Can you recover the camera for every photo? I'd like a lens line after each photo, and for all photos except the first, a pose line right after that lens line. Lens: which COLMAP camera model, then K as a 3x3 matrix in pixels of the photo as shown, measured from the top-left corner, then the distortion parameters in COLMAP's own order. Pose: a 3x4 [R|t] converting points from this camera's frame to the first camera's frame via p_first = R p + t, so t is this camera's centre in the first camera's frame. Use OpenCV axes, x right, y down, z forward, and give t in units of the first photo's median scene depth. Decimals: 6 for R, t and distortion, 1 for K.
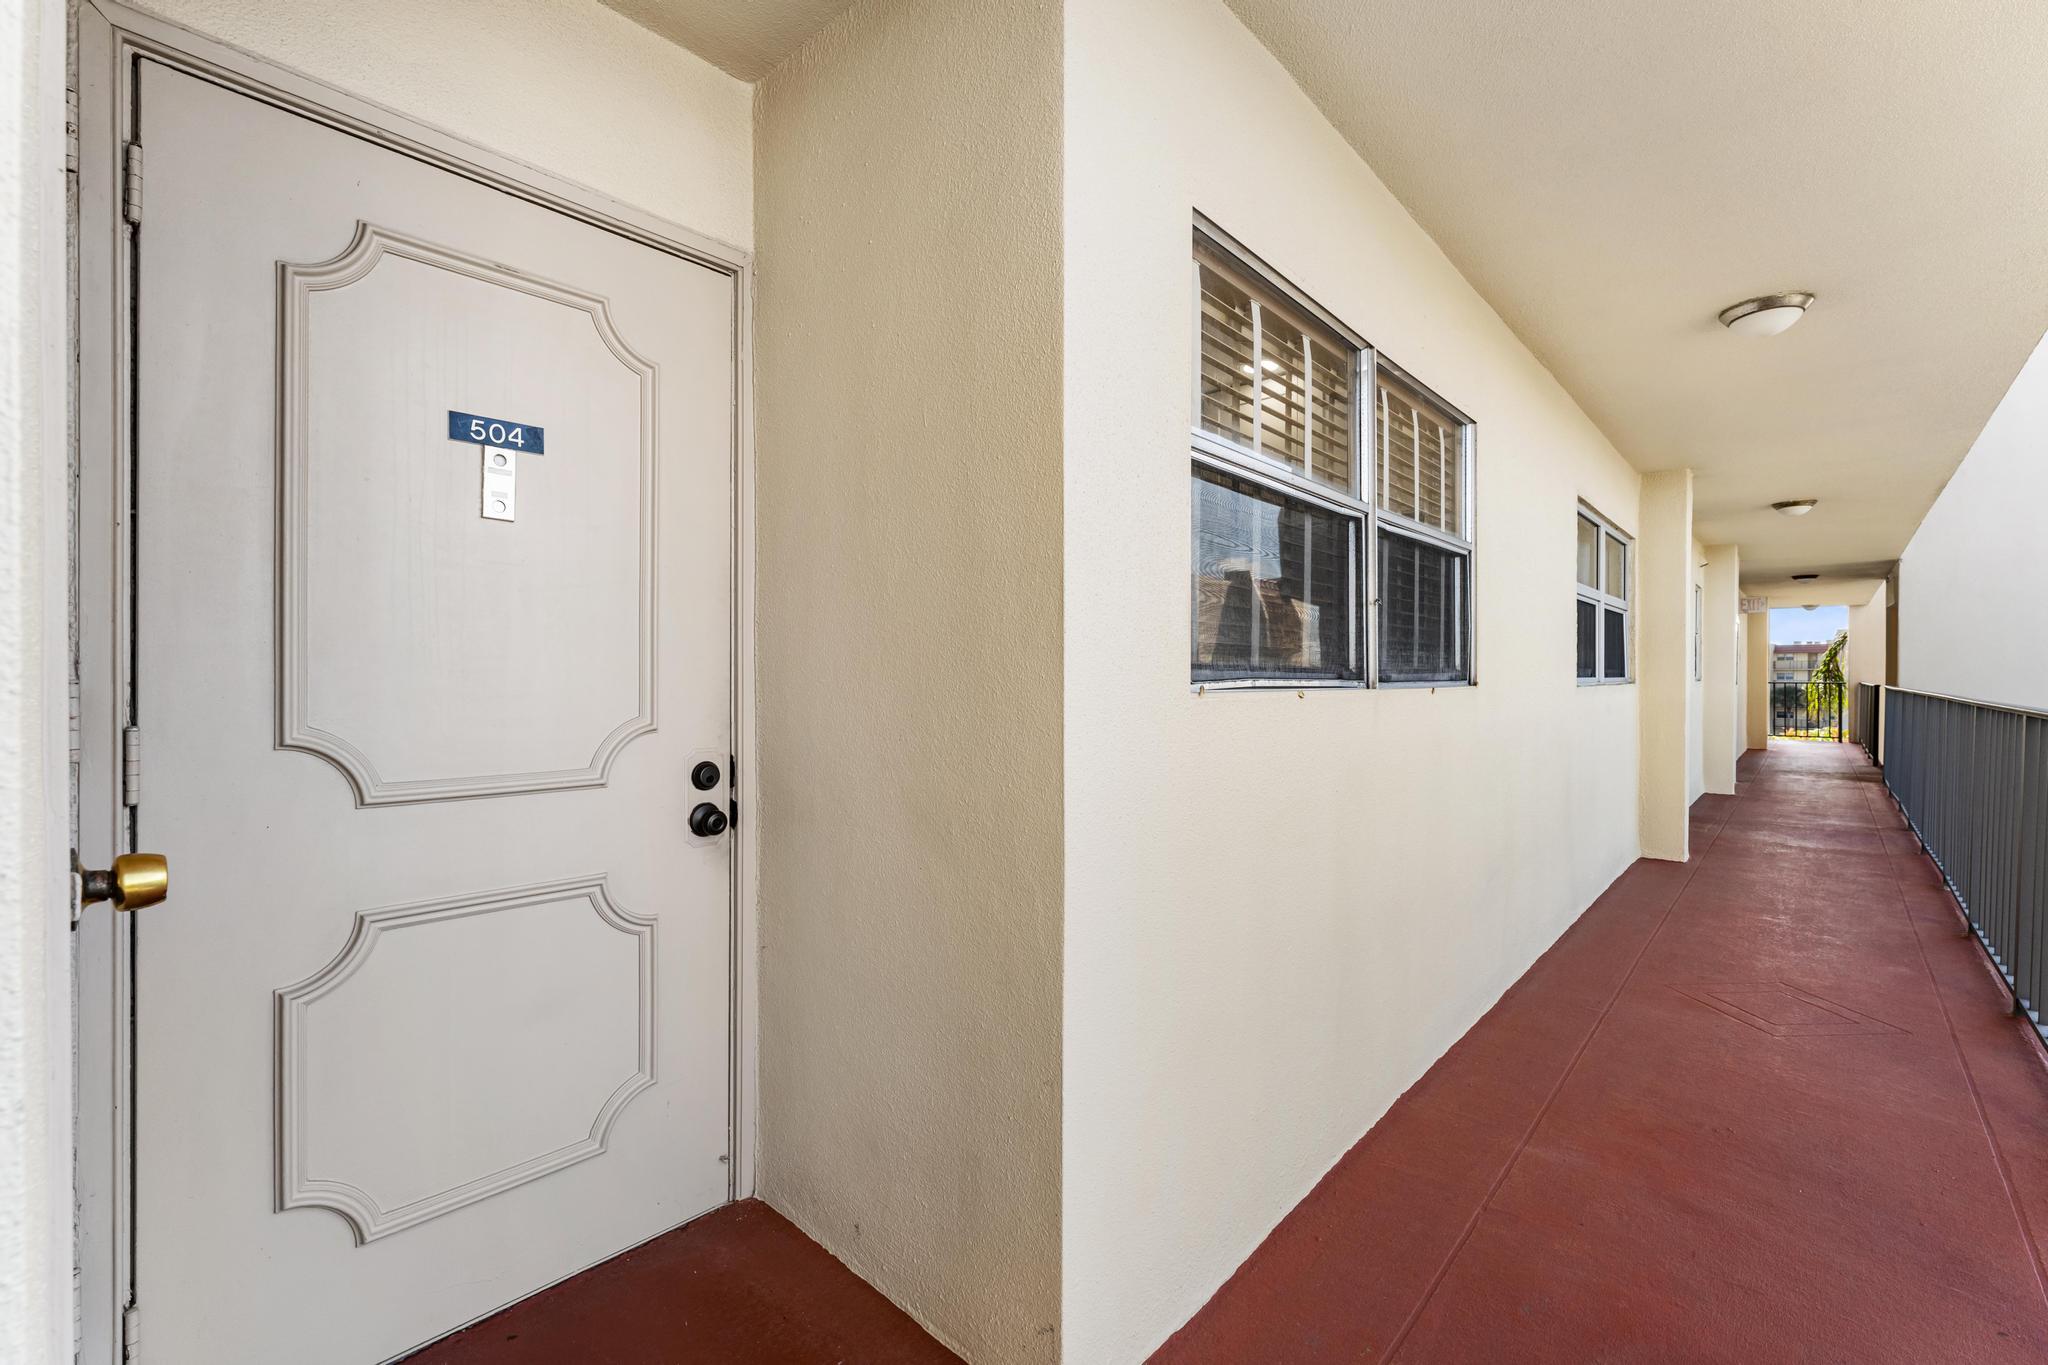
lens RADIAL K [[865.6, 0, 1033.4], [0, 865.6, 679.7], [0, 0, 1]] dist [-0.008246, 0.001710]
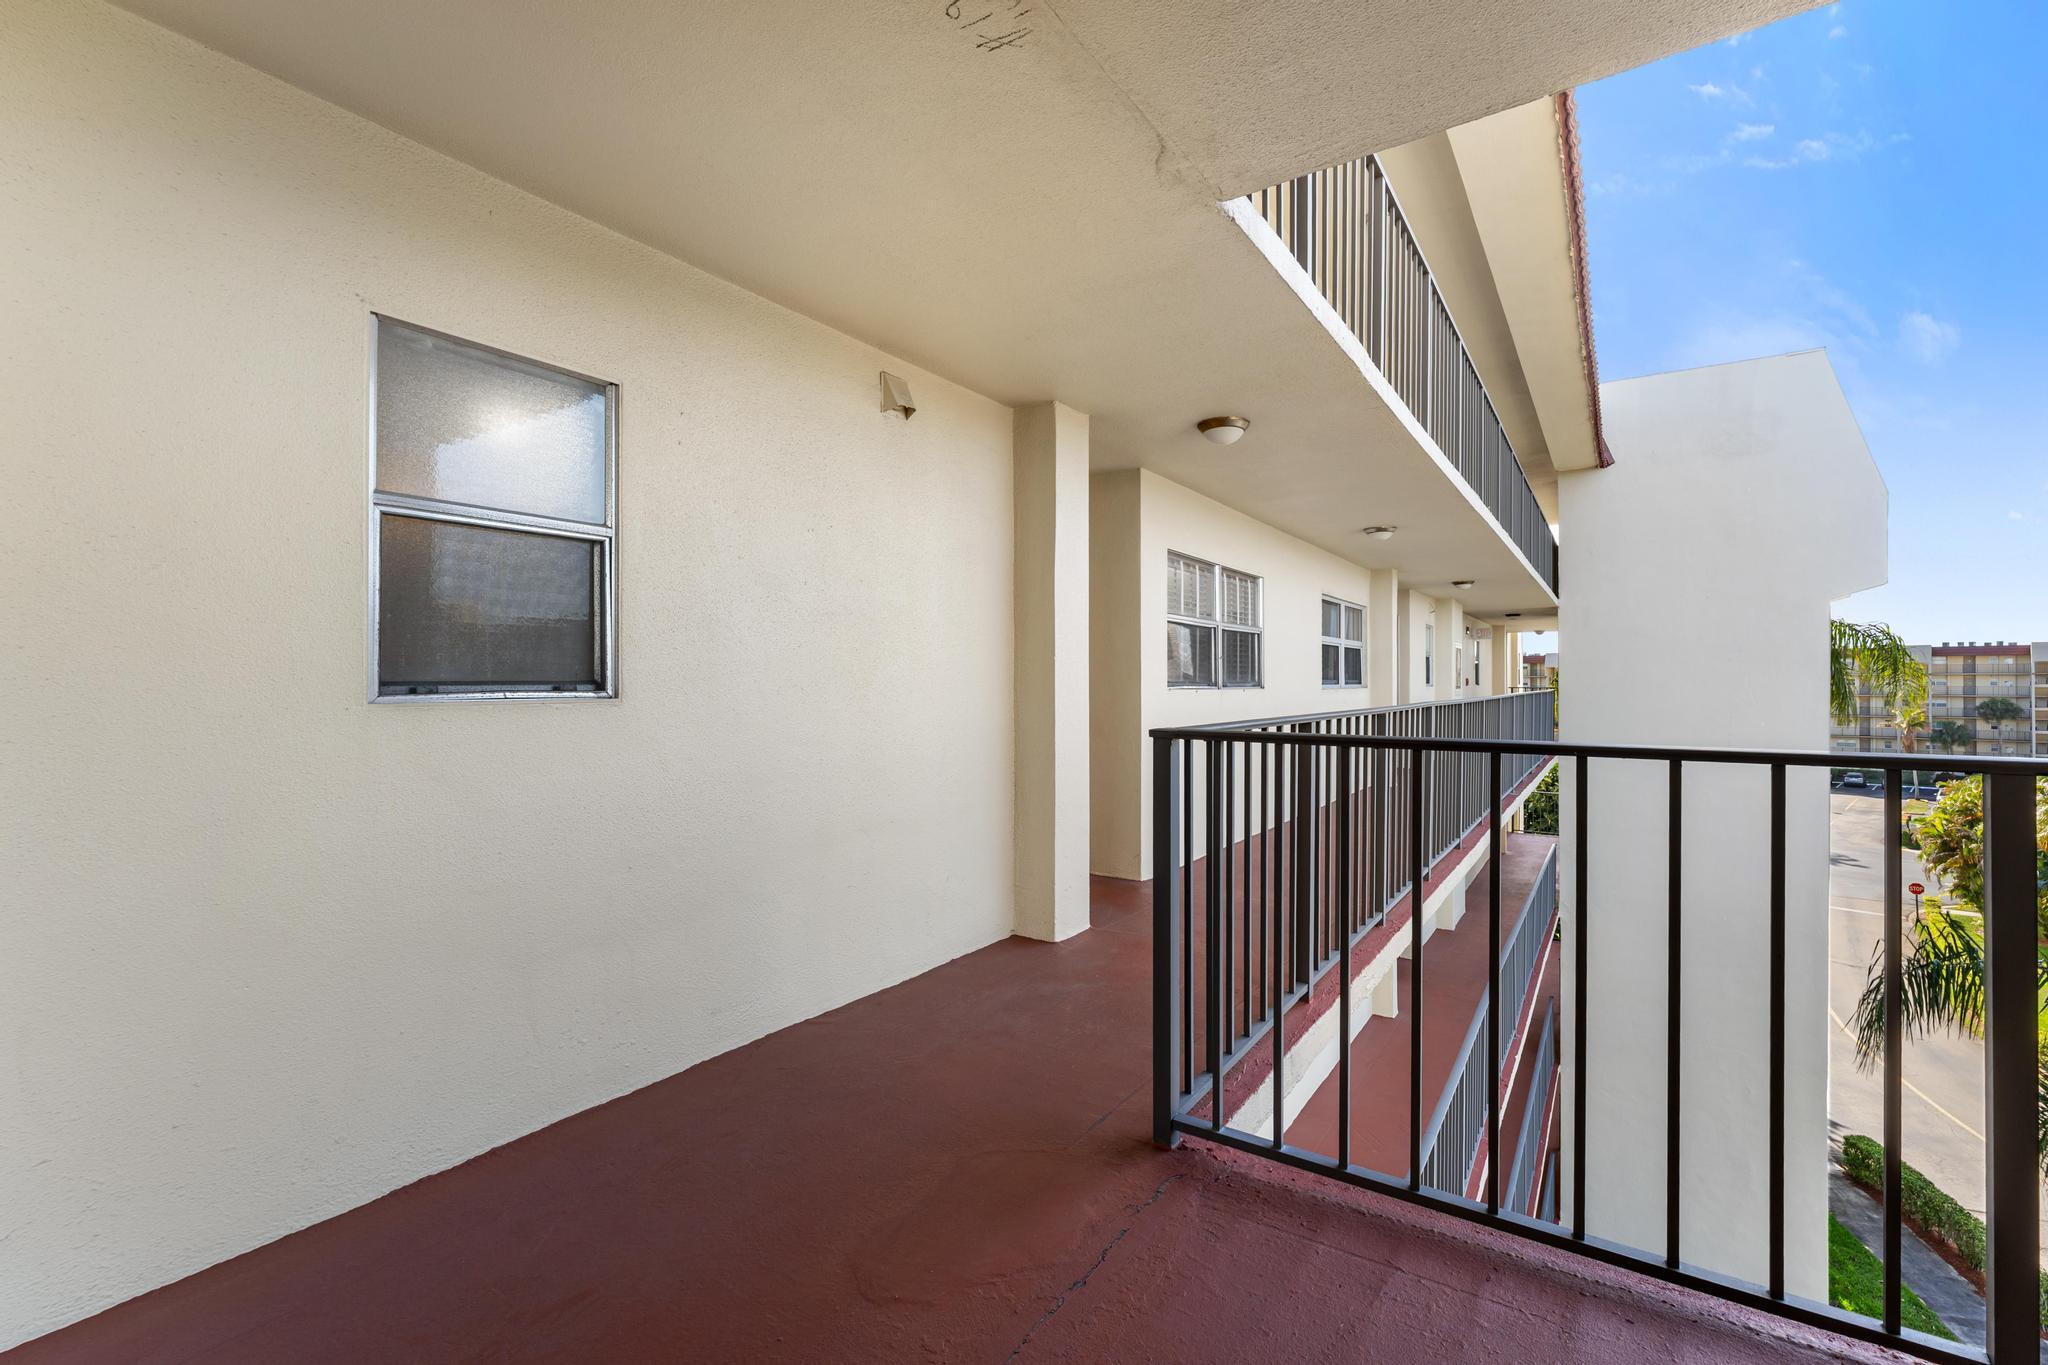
lens RADIAL K [[865.6, 0, 1017.5], [0, 865.6, 684.2], [0, 0, 1]] dist [-0.008246, 0.001710]
pose [[0.991885, -0.002992, 0.127105, -0.460447], [0.003418, 0.999989, -0.003131, 0.000065], [-0.127095, 0.003540, 0.991884, -1.269131]]
